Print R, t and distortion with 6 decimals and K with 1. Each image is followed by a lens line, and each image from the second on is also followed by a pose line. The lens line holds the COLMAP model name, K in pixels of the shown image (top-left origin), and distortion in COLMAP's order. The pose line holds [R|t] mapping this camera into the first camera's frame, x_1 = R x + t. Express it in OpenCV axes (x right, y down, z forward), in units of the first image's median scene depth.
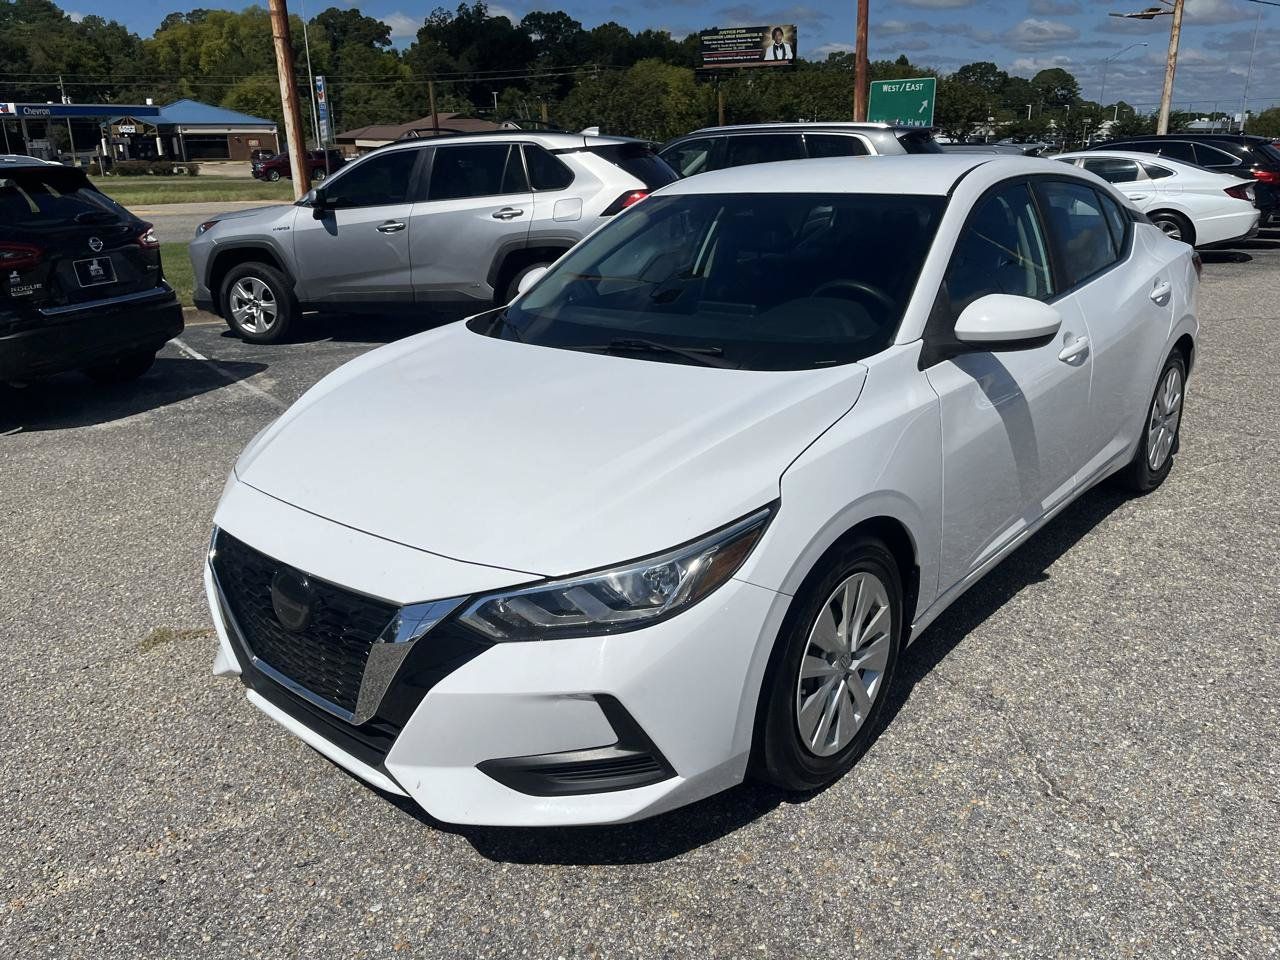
lens RADIAL K [[954.9, 0, 643.5], [0, 954.9, 488.5], [0, 0, 1]] dist [0.081699, -0.112276]
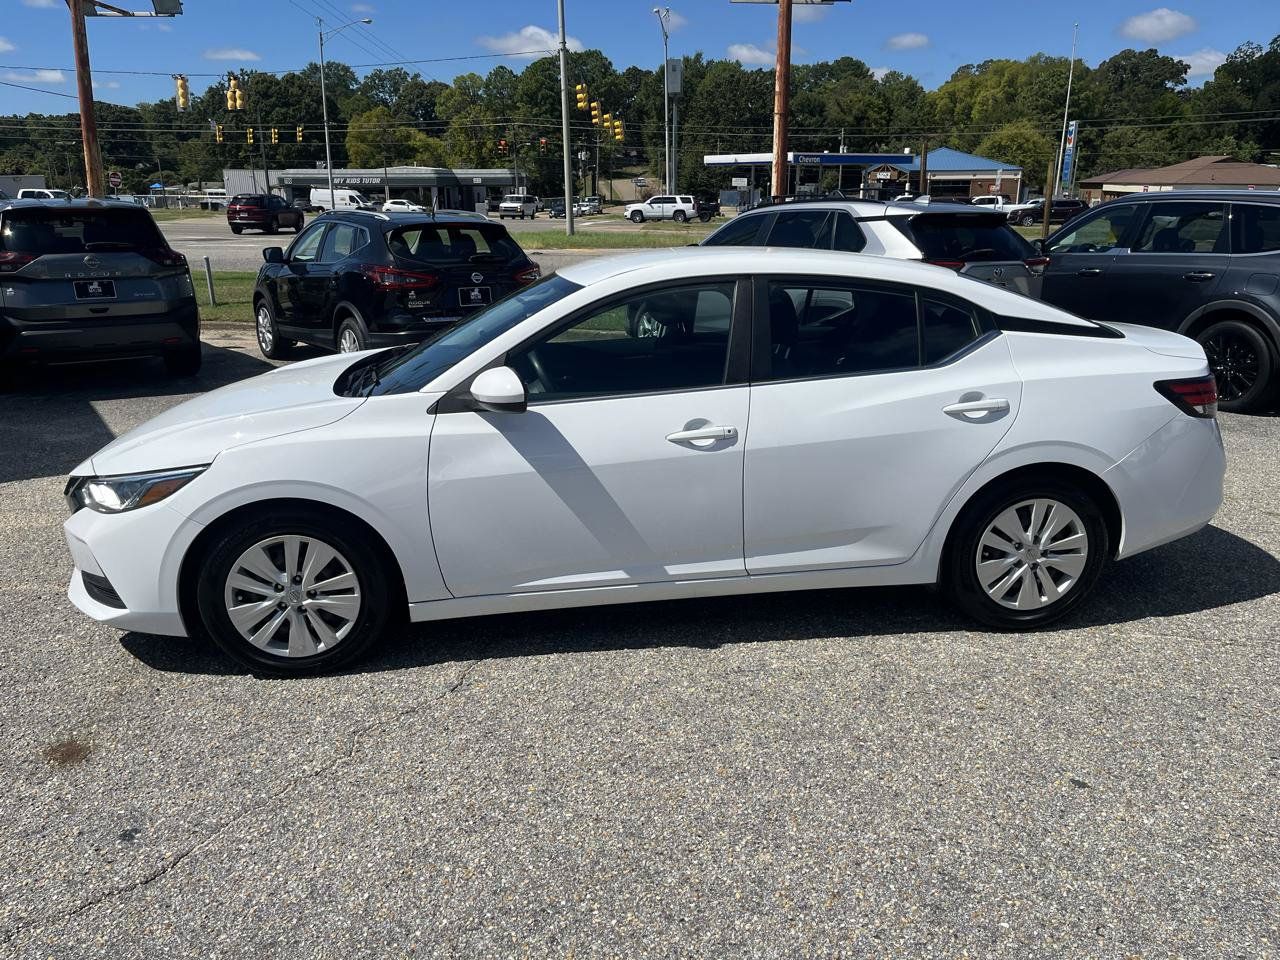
lens RADIAL K [[958.3, 0, 637.8], [0, 958.3, 481.7], [0, 0, 1]] dist [0.065350, -0.087206]
pose [[0.756302, 0.199293, -0.623128, 0.421941], [-0.228700, 0.972917, 0.033587, -0.043974], [0.612946, 0.117107, 0.781398, 0.046365]]
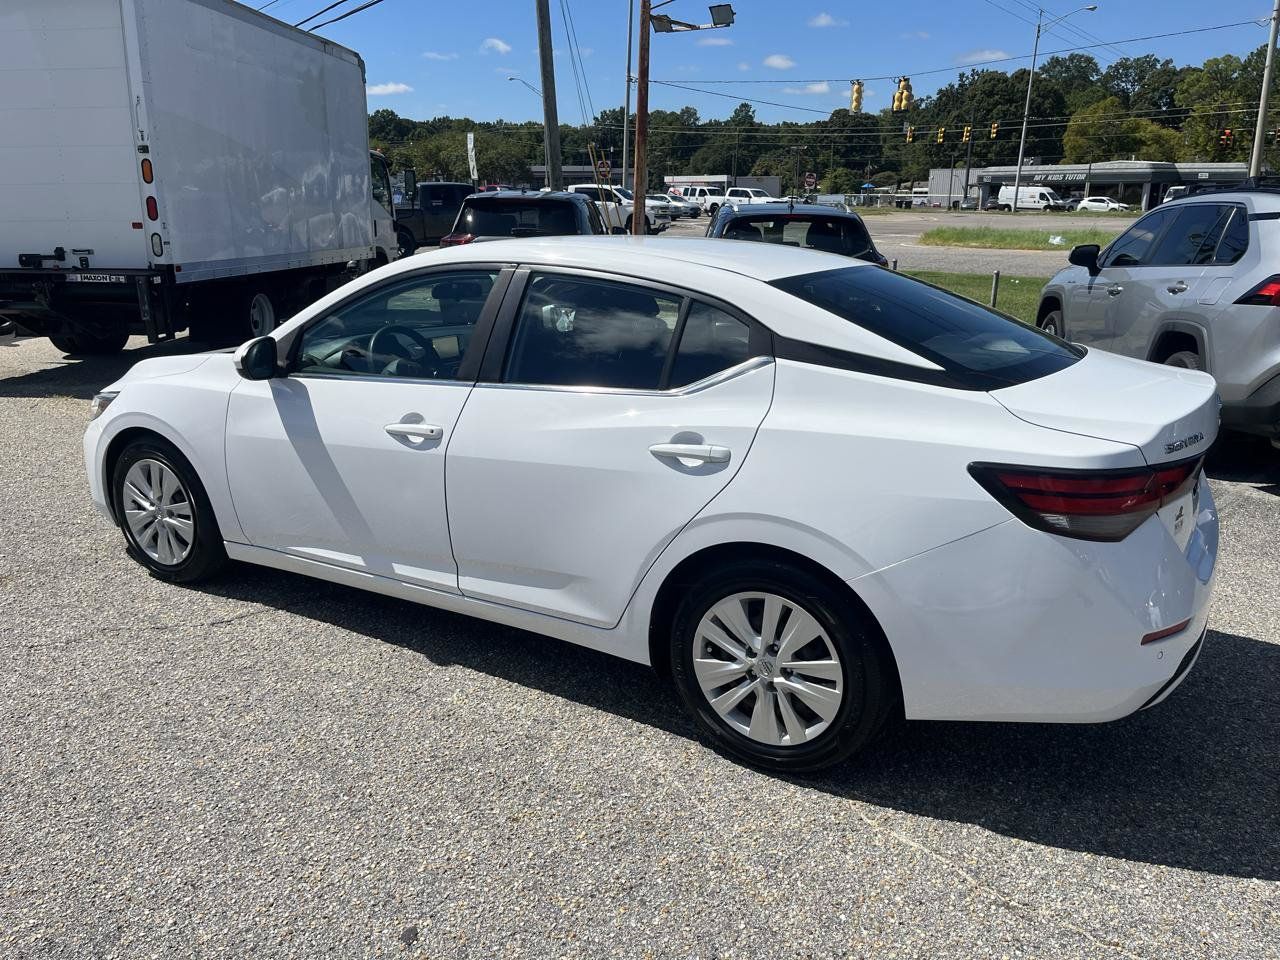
lens RADIAL K [[954.9, 0, 643.5], [0, 954.9, 488.5], [0, 0, 1]] dist [0.081699, -0.112276]
pose [[0.176595, 0.301657, -0.936919, 0.568854], [-0.333092, 0.914032, 0.231506, -0.157756], [0.926209, 0.271197, 0.261894, 0.383565]]
